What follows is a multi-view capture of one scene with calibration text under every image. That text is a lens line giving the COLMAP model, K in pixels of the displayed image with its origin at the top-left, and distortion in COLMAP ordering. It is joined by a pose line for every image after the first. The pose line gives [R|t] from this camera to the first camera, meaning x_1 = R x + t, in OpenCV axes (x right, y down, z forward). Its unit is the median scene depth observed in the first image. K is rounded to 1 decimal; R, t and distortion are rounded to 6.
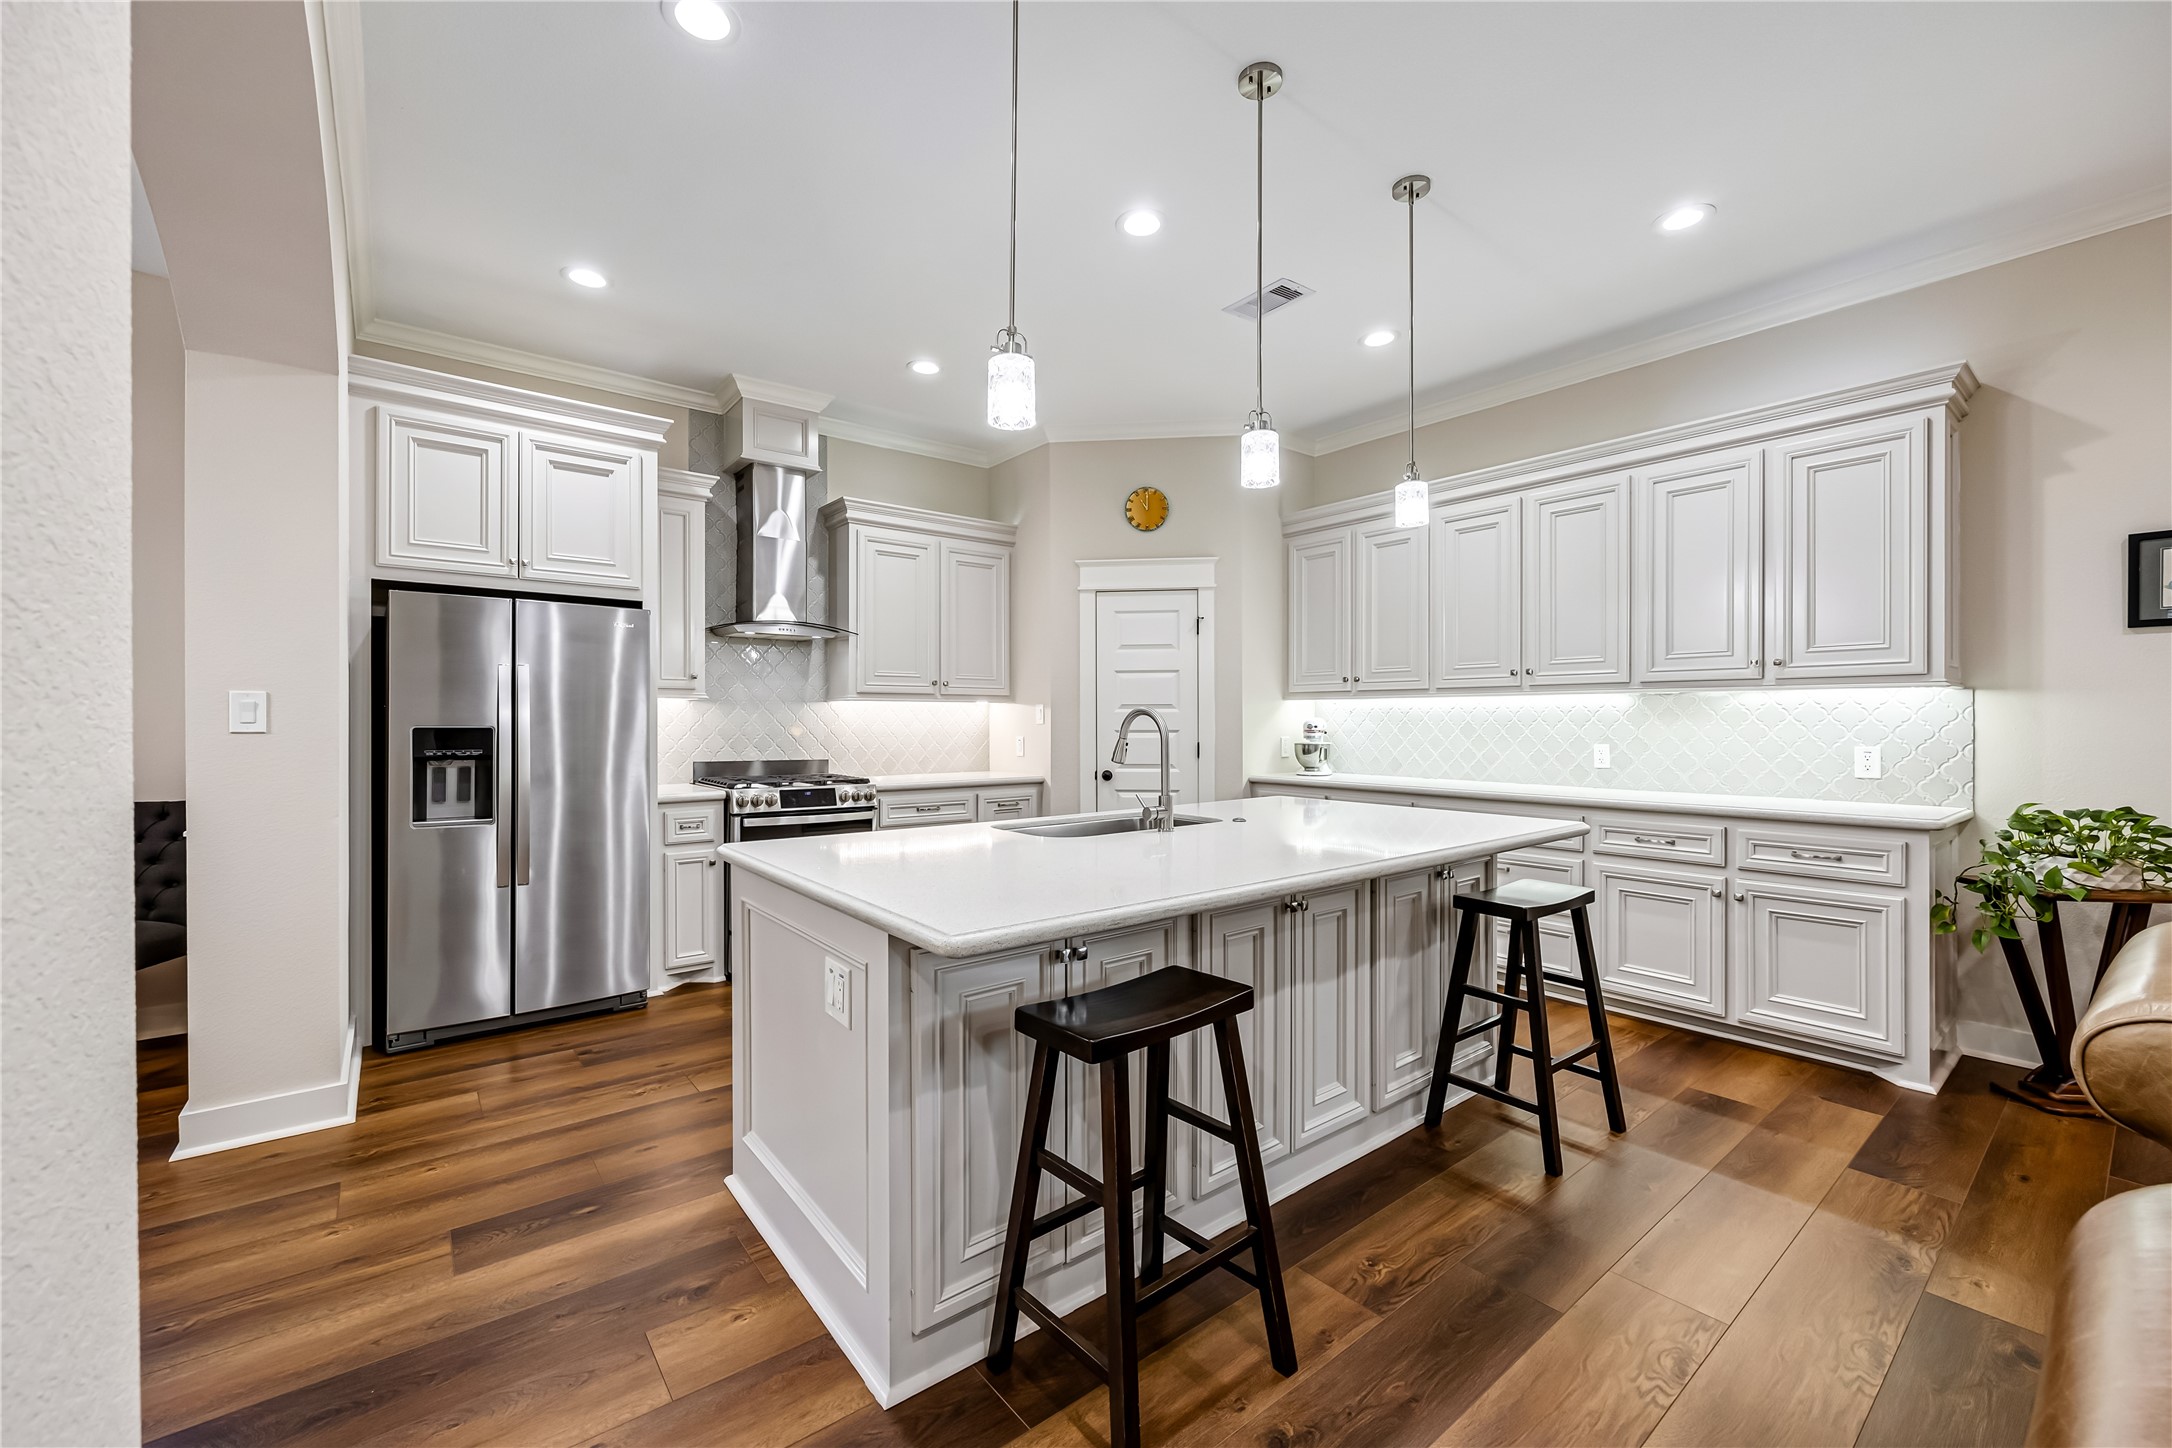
lens RADIAL K [[872.3, 0, 1081.8], [0, 872.3, 723.2], [0, 0, 1]] dist [-0.003694, -0.000148]
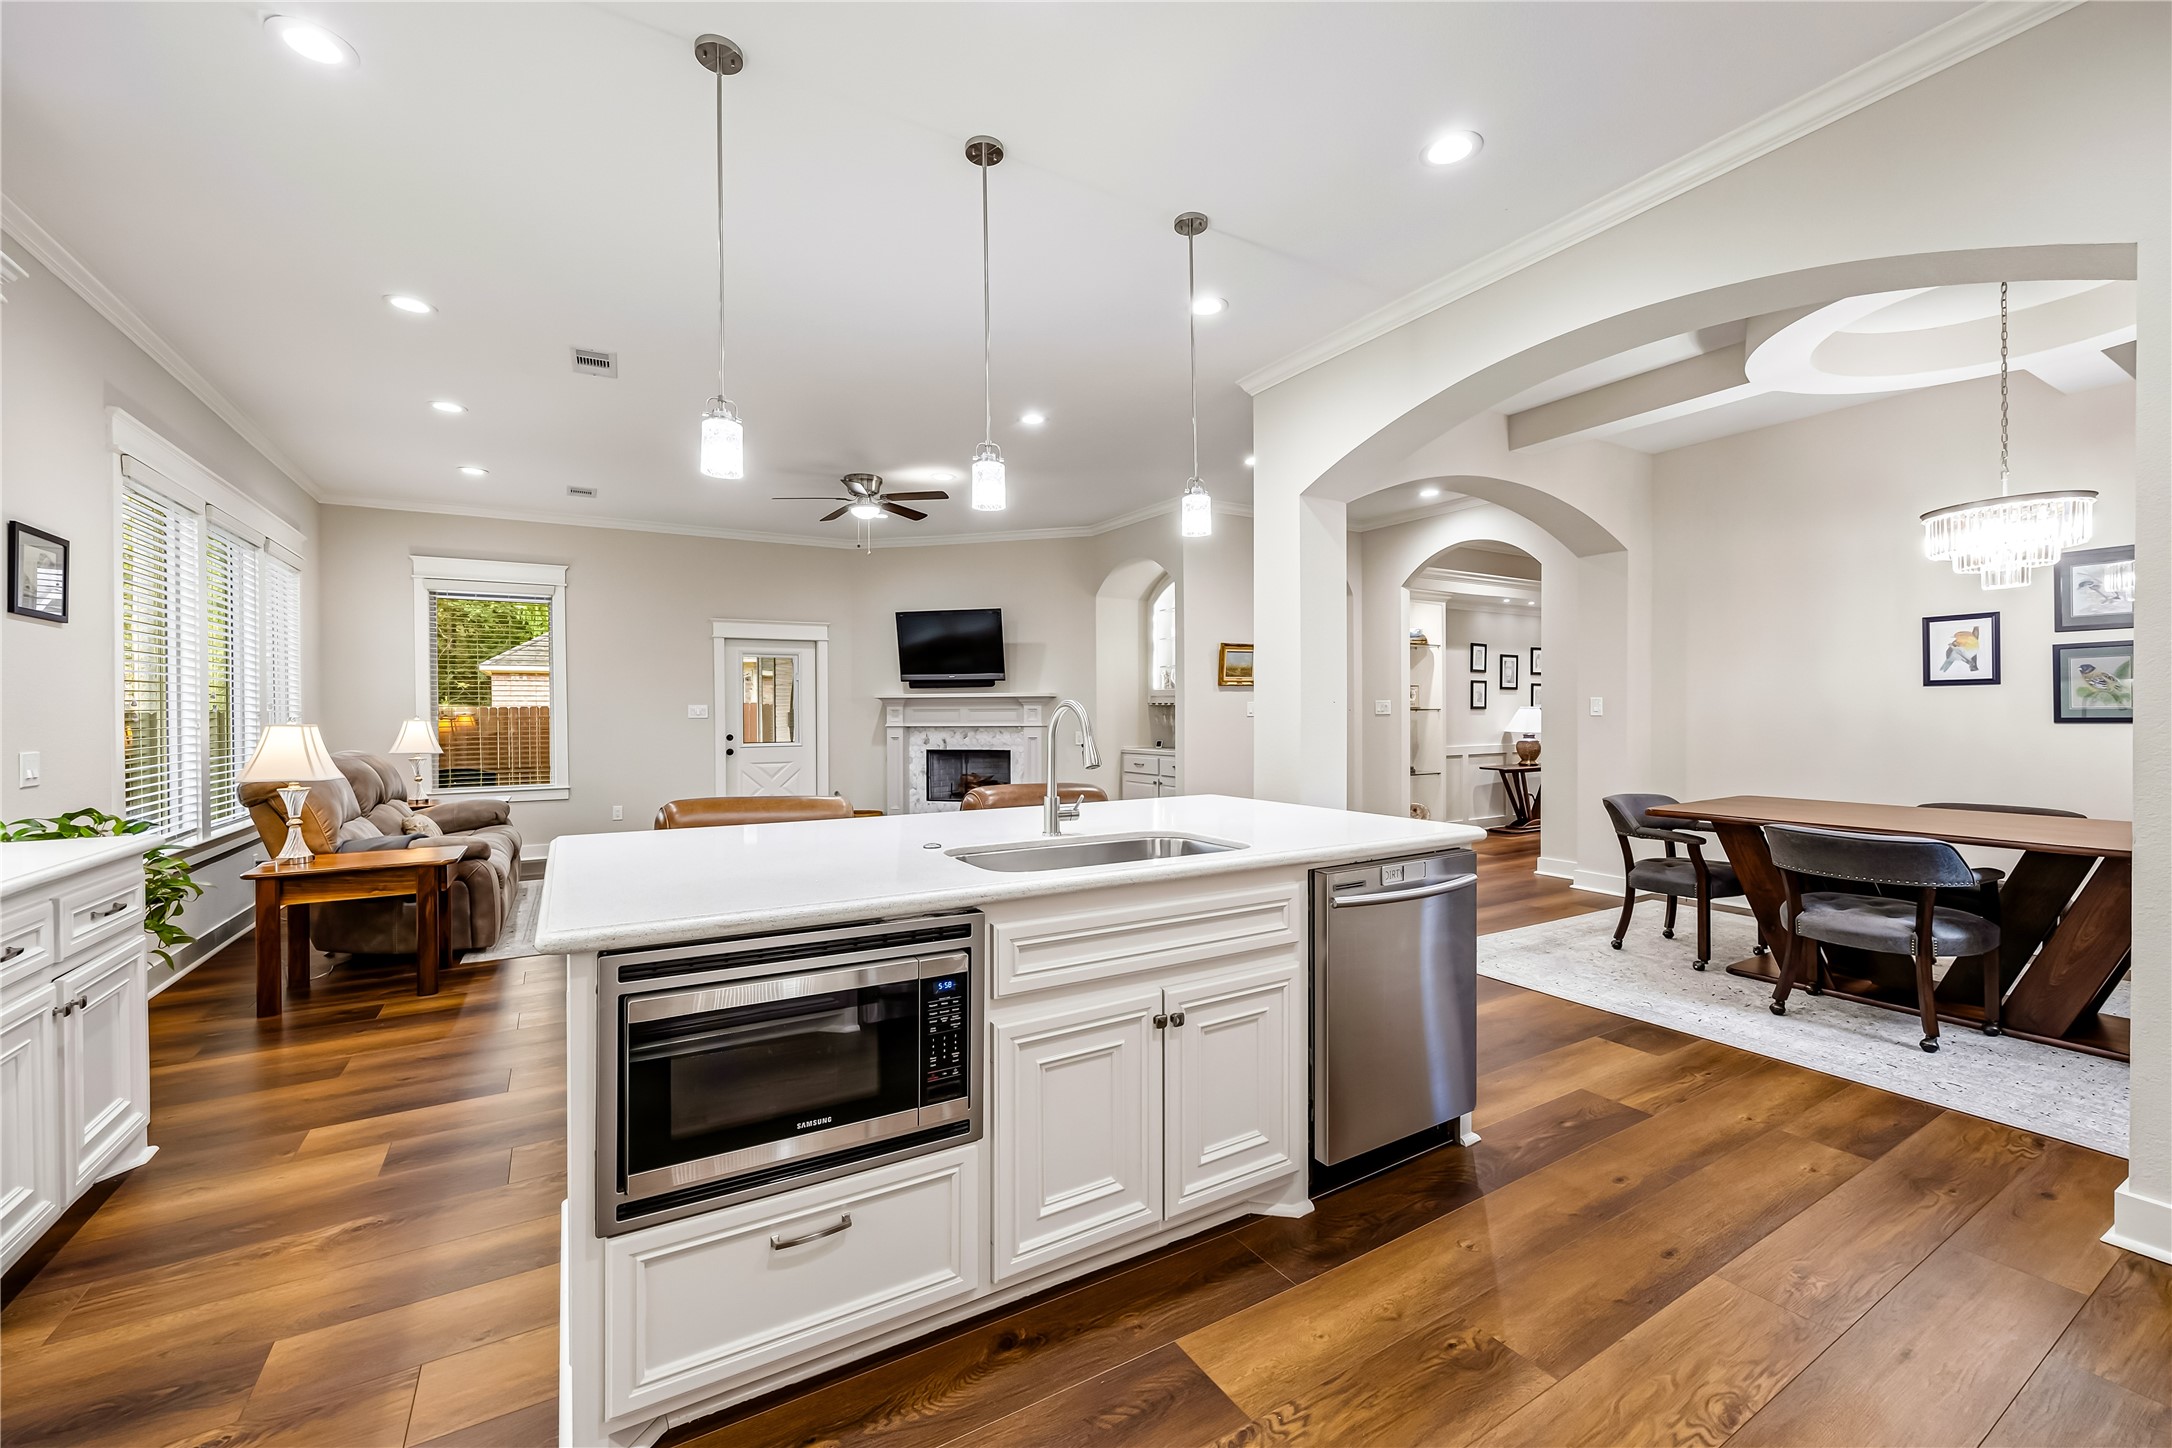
lens RADIAL K [[872.3, 0, 1077.0], [0, 872.3, 718.8], [0, 0, 1]] dist [-0.003694, -0.000148]
pose [[-0.990594, 0.005359, 0.136732, -0.042850], [0.006494, 0.999948, 0.007860, -0.004392], [-0.136682, 0.008674, -0.990577, 1.373893]]
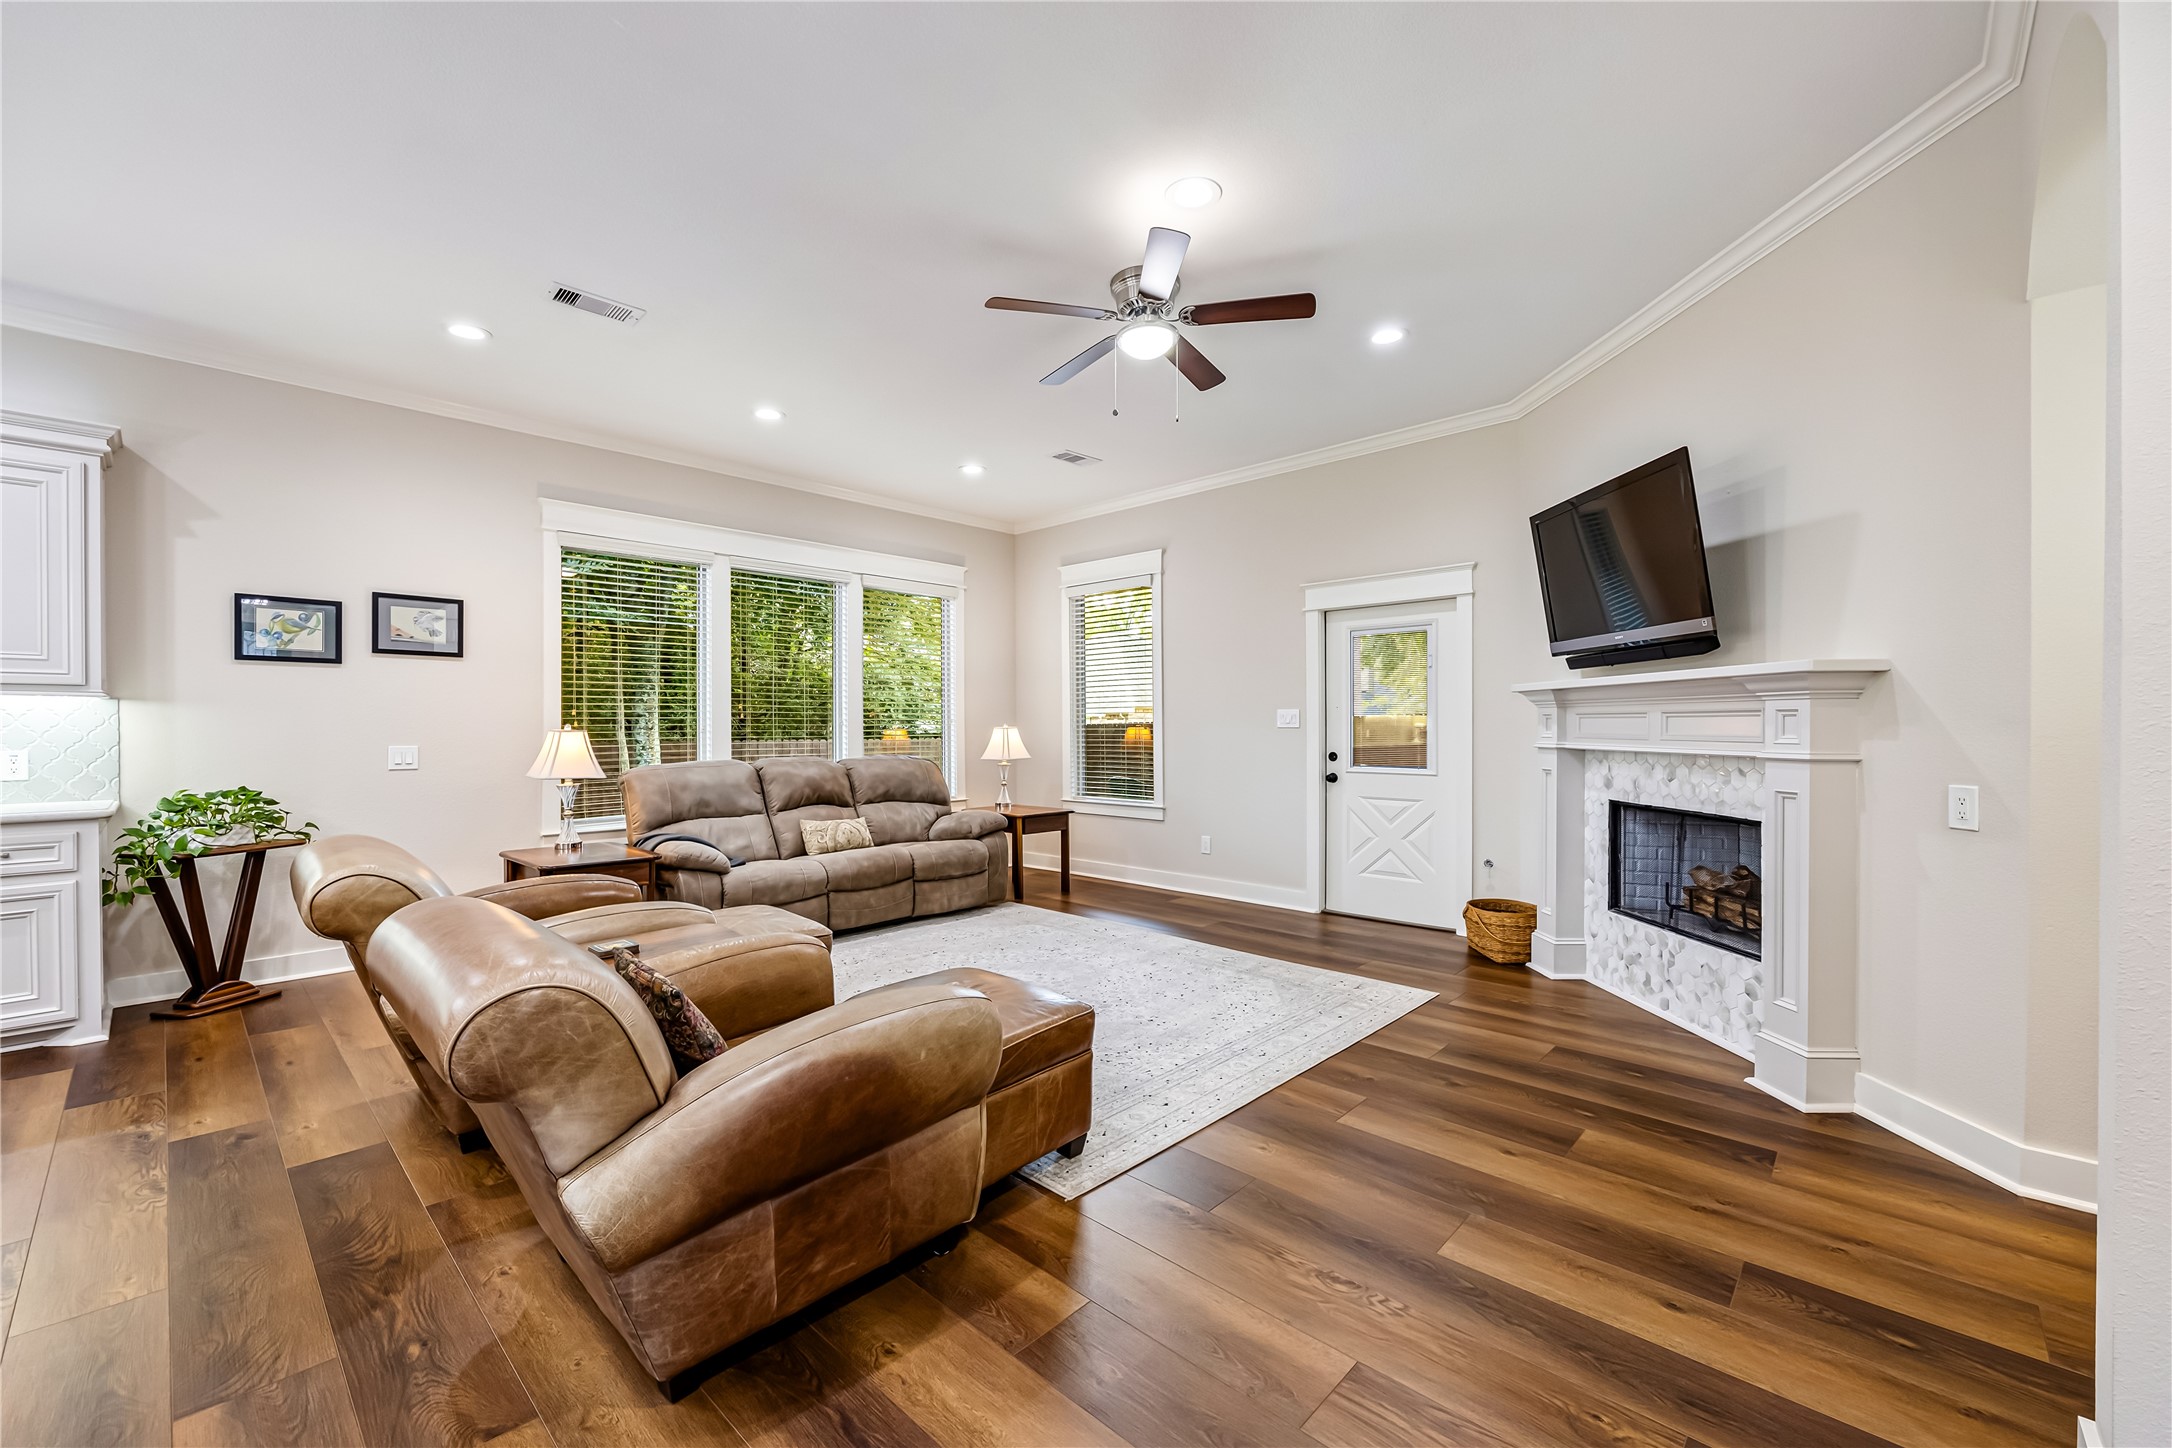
lens RADIAL K [[872.3, 0, 1084.0], [0, 872.3, 730.7], [0, 0, 1]] dist [-0.003694, -0.000148]
pose [[-0.145897, -0.006180, 0.989281, -0.306171], [0.002650, 0.999974, 0.006638, -0.000620], [-0.989296, 0.003590, -0.145877, -0.121353]]
